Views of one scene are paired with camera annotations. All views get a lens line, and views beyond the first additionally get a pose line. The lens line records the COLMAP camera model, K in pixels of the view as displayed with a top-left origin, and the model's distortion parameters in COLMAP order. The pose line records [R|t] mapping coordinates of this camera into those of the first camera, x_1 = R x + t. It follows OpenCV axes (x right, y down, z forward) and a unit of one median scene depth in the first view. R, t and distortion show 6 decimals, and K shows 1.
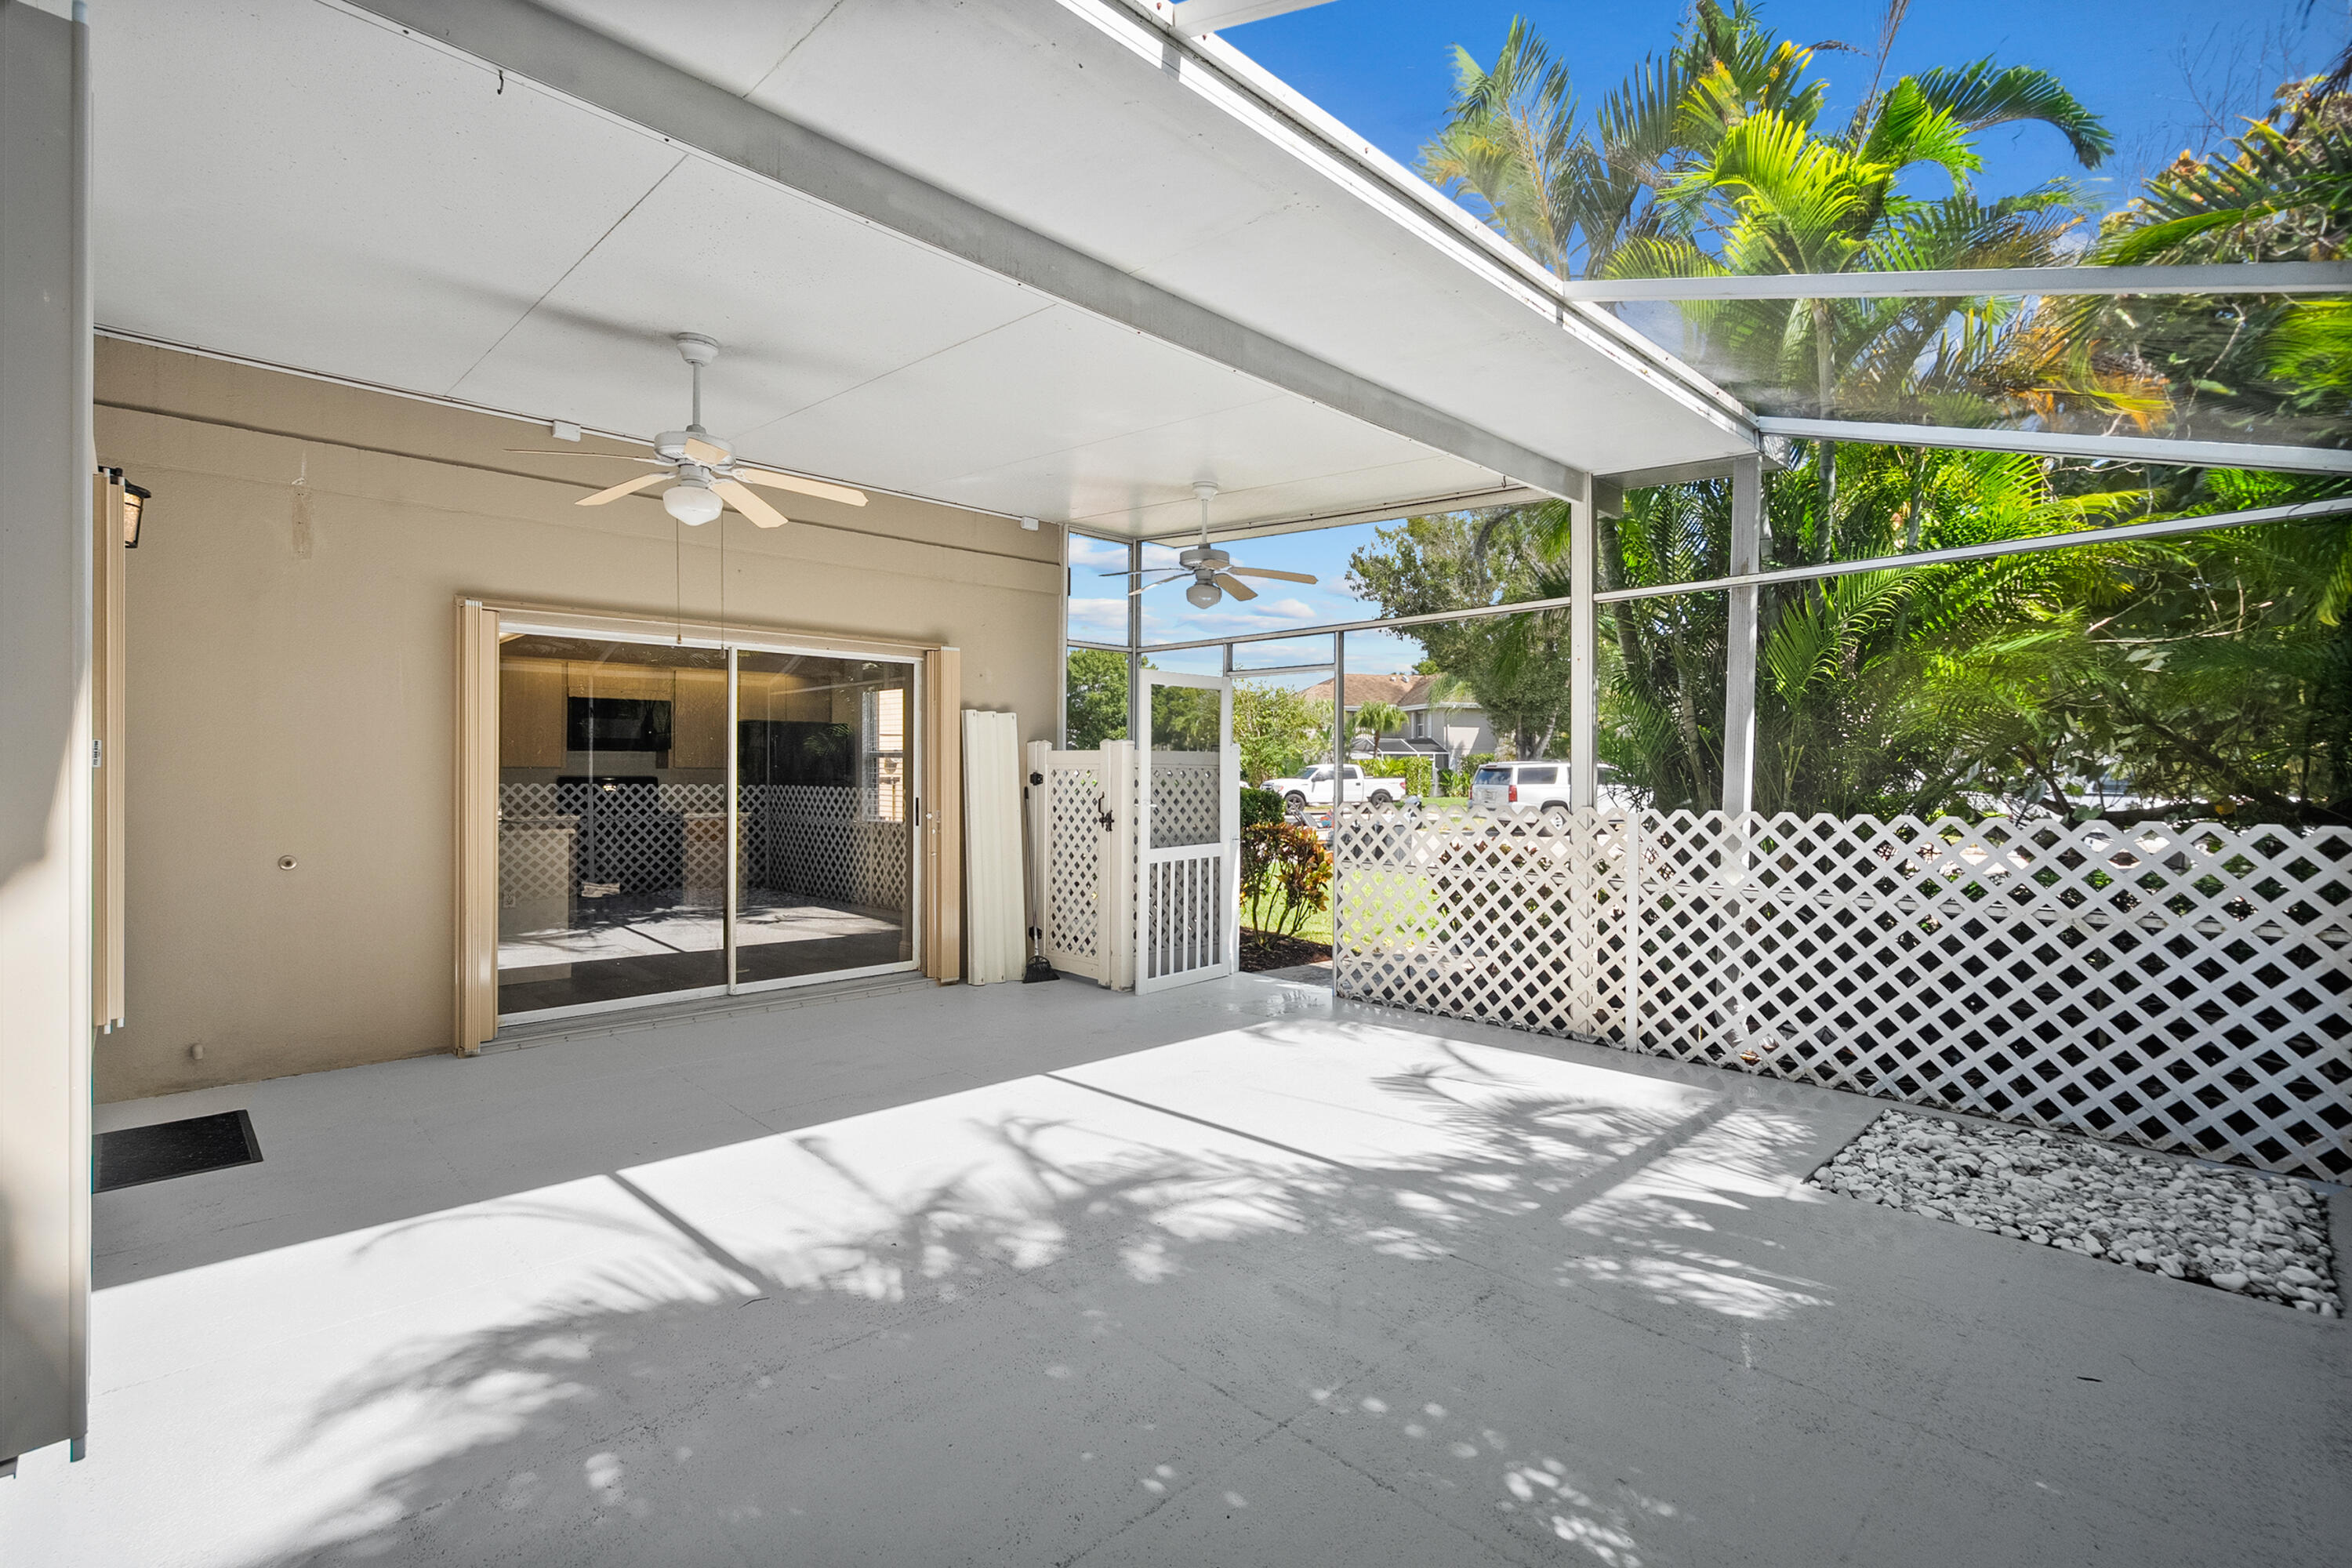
lens RADIAL K [[1107.8, 0, 1130.3], [0, 1107.8, 773.9], [0, 0, 1]] dist [0.008435, 0.000143]
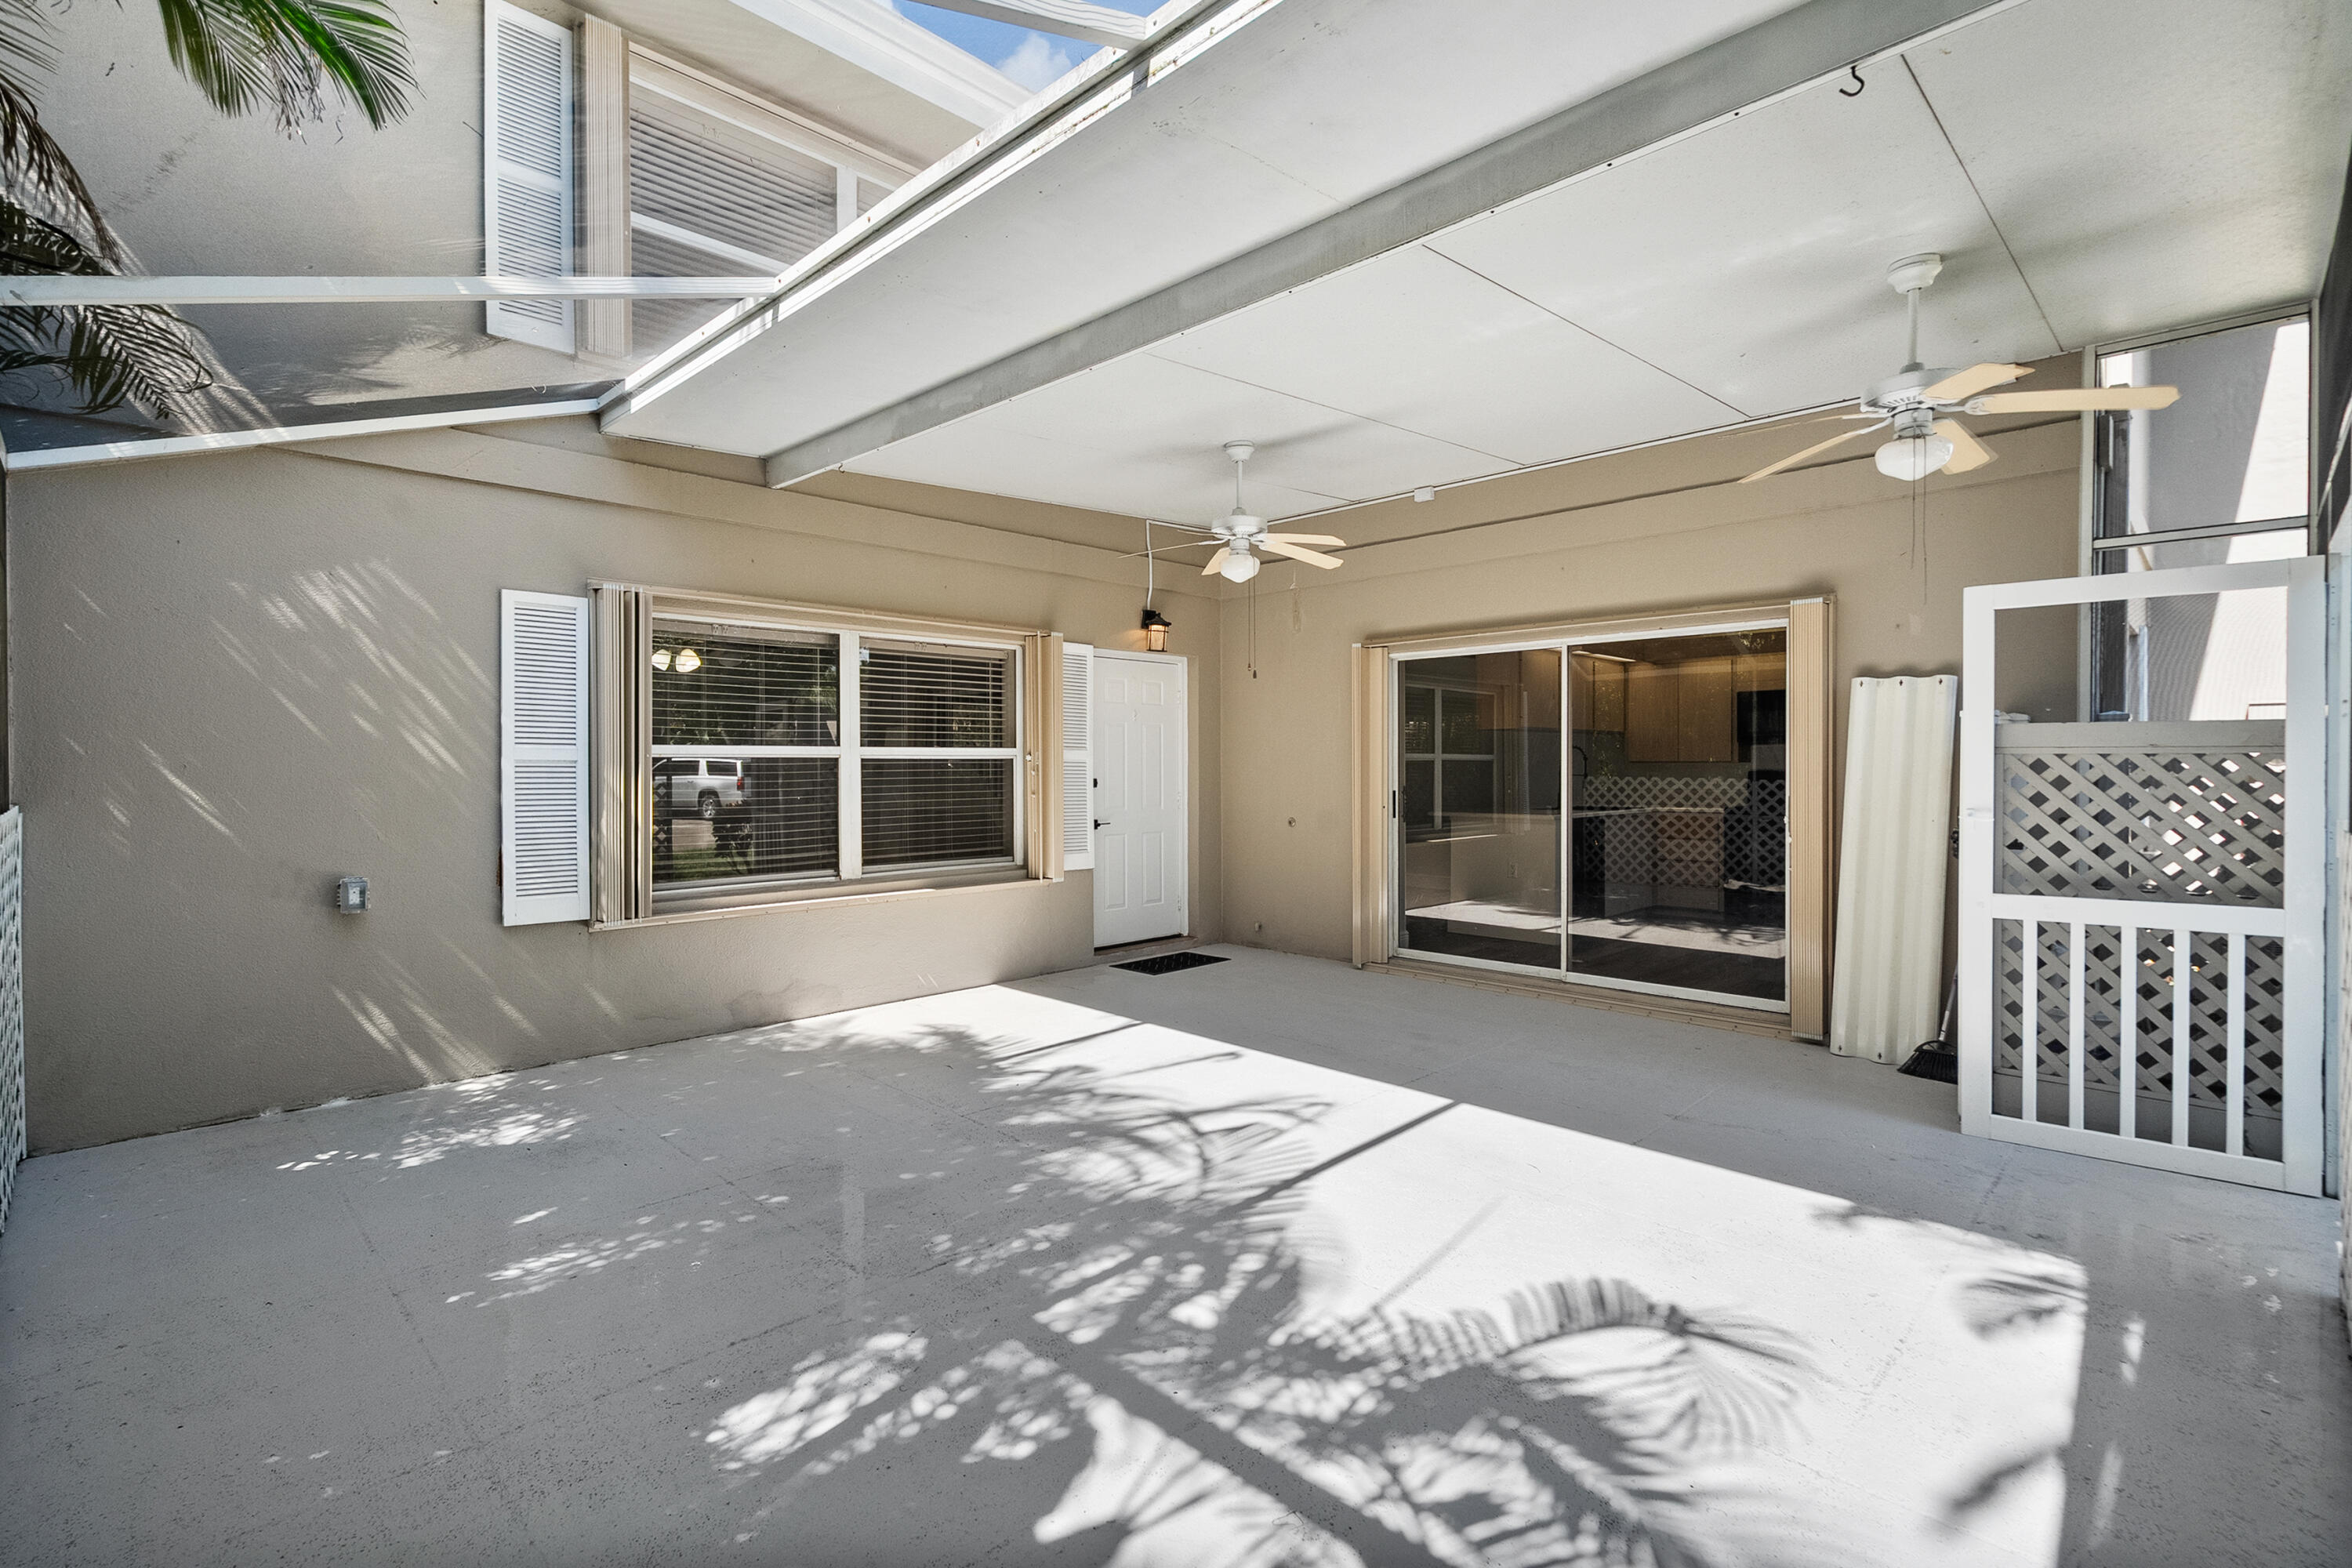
lens RADIAL K [[1072.1, 0, 1164.5], [0, 1072.1, 777.4], [0, 0, 1]] dist [-0.010955, 0.000466]
pose [[0.020763, 0.005924, -0.999767, 0.782340], [-0.002016, 0.999981, 0.005883, 0.005694], [0.999782, 0.001893, 0.020775, 0.755308]]
